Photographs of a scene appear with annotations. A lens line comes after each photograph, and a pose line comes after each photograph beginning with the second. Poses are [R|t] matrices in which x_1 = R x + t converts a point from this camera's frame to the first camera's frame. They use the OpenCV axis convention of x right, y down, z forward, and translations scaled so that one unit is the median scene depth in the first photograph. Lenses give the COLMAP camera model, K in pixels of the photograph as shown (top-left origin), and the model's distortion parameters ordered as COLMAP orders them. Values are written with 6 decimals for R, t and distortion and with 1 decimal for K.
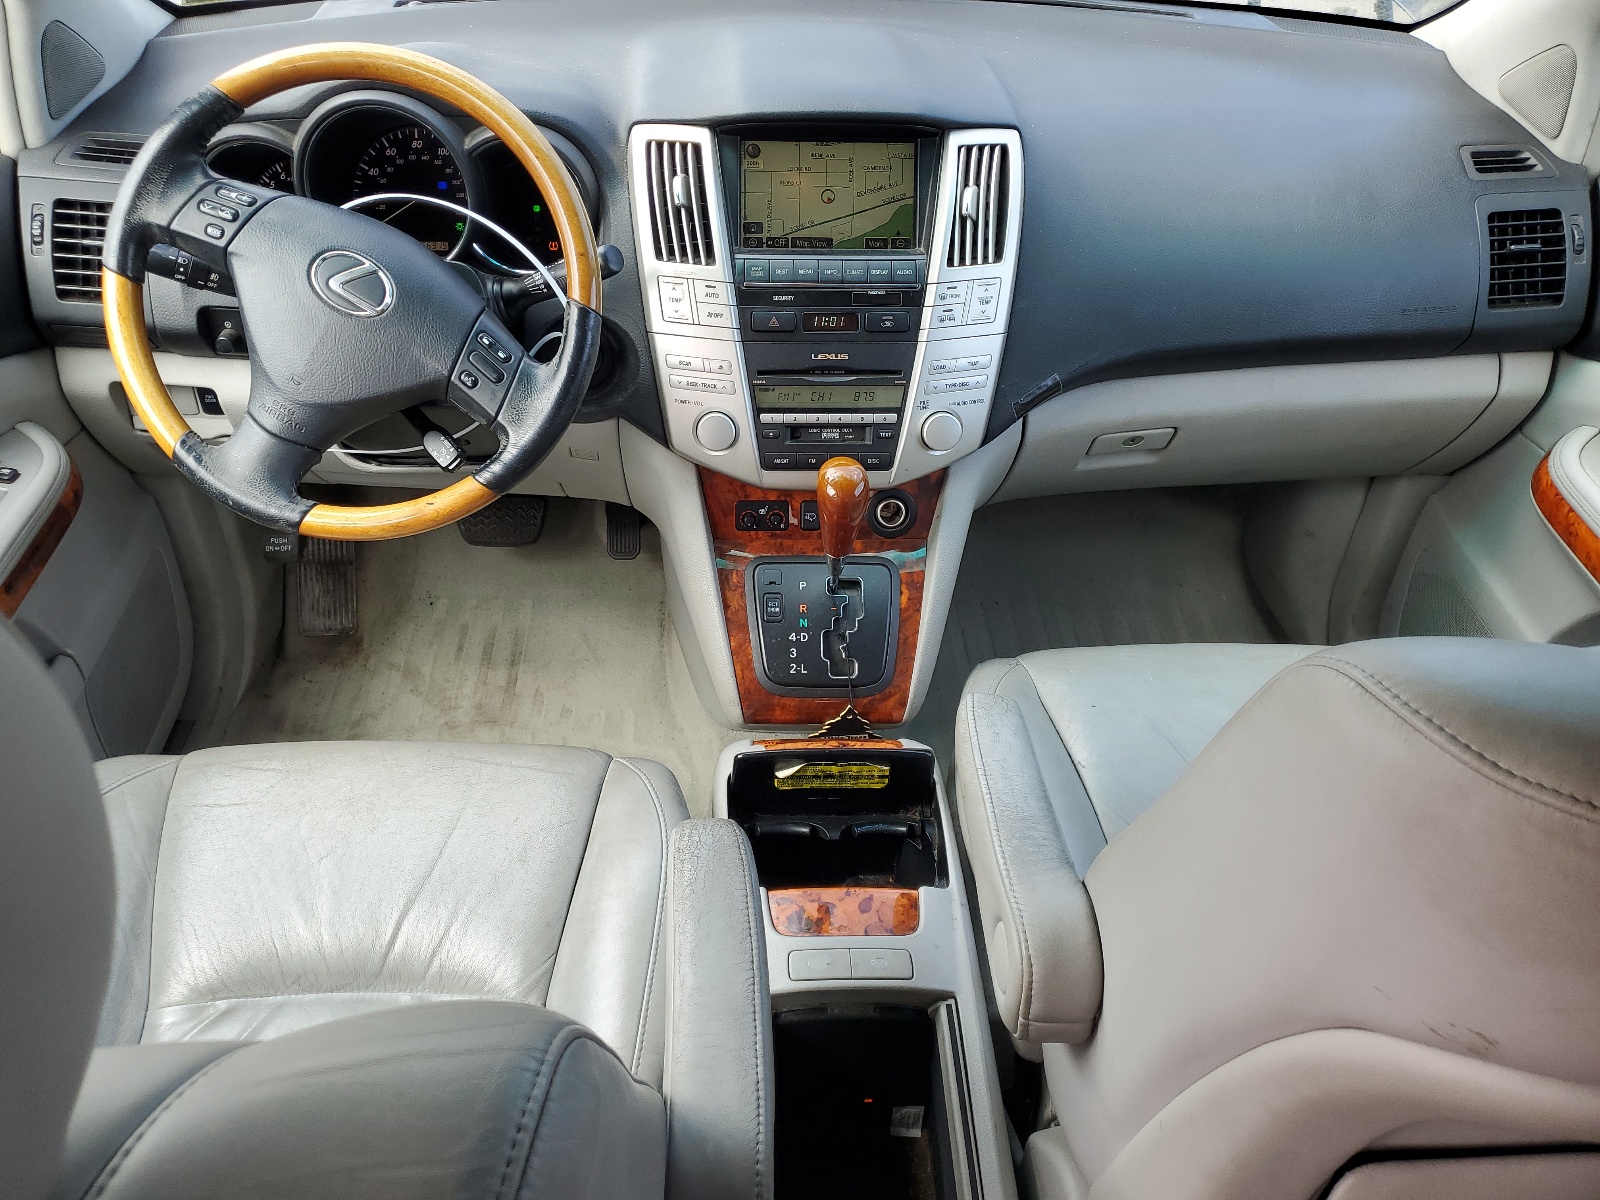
lens RADIAL K [[1213.8, 0, 800.2], [0, 1213.8, 600.1], [0, 0, 1]] dist [0.003090, 0.000597]
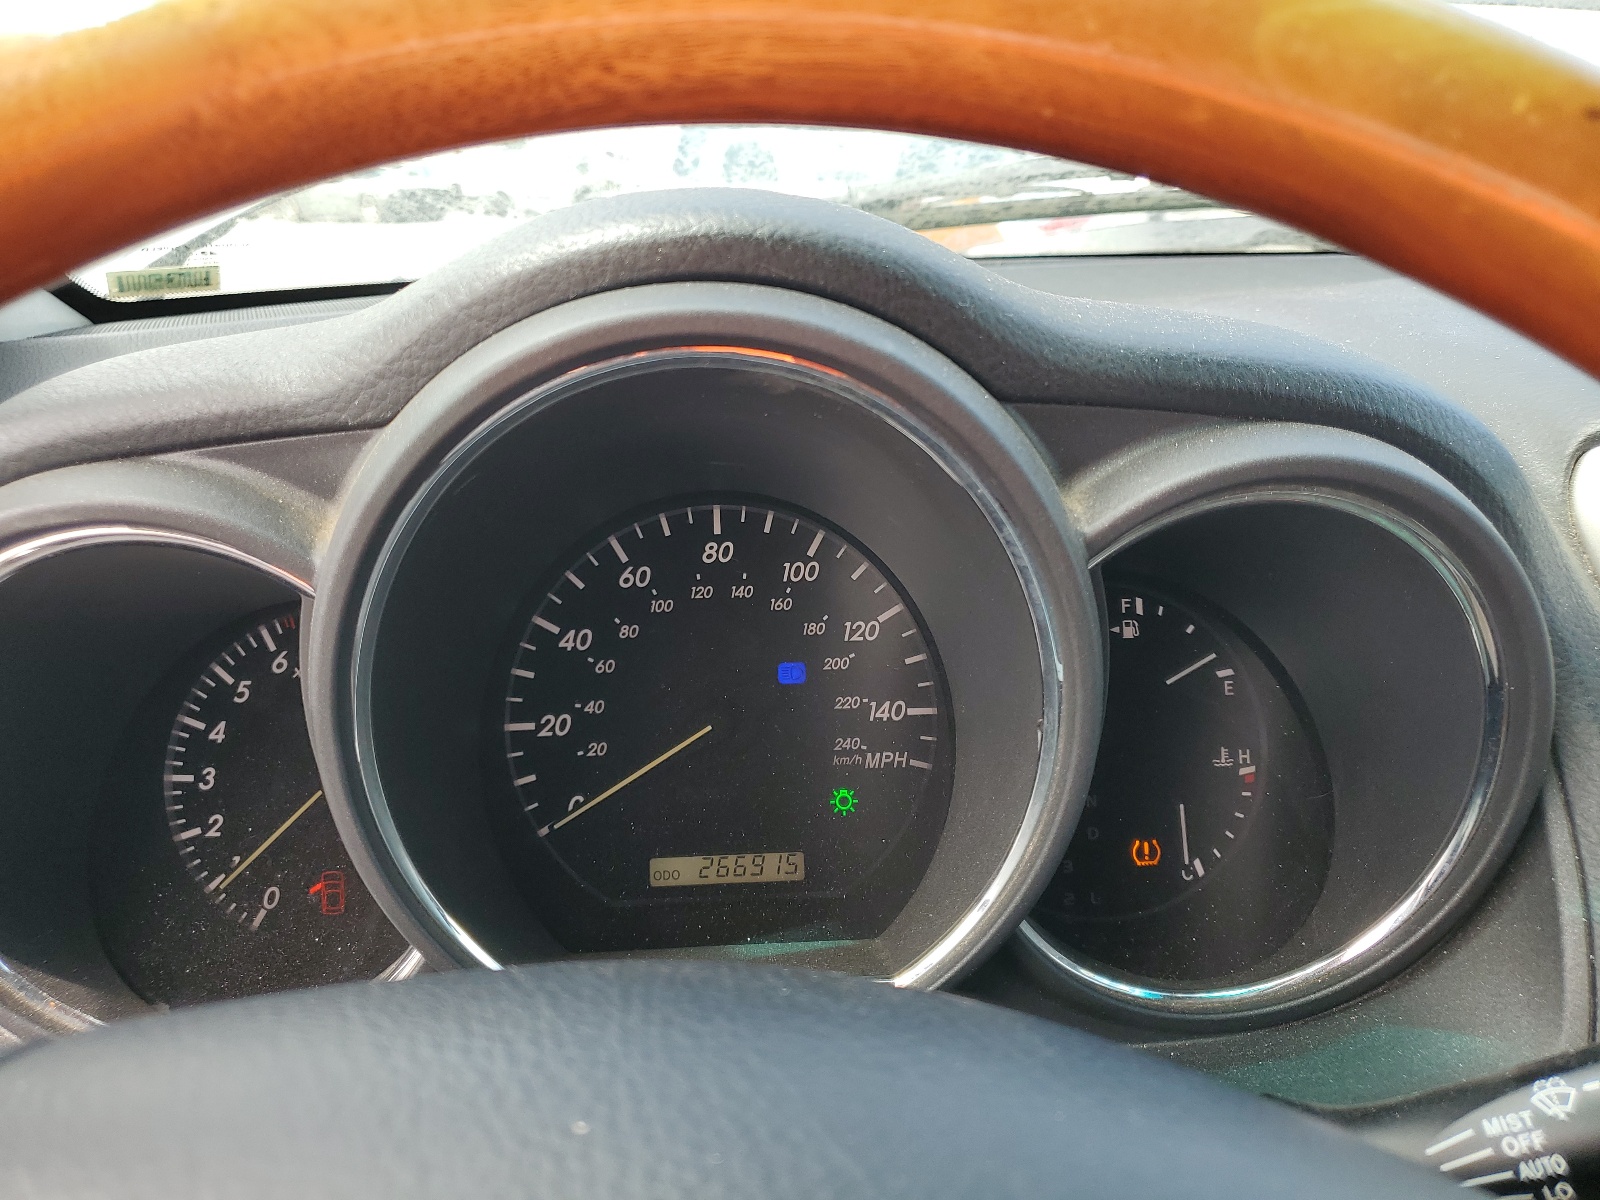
lens RADIAL K [[1213.8, 0, 799.8], [0, 1213.8, 601.6], [0, 0, 1]] dist [0.003090, 0.000597]
pose [[0.999367, -0.031875, -0.015801, -0.289714], [0.024596, 0.939927, -0.340490, -0.256033], [0.025705, 0.339885, 0.940116, 0.710151]]
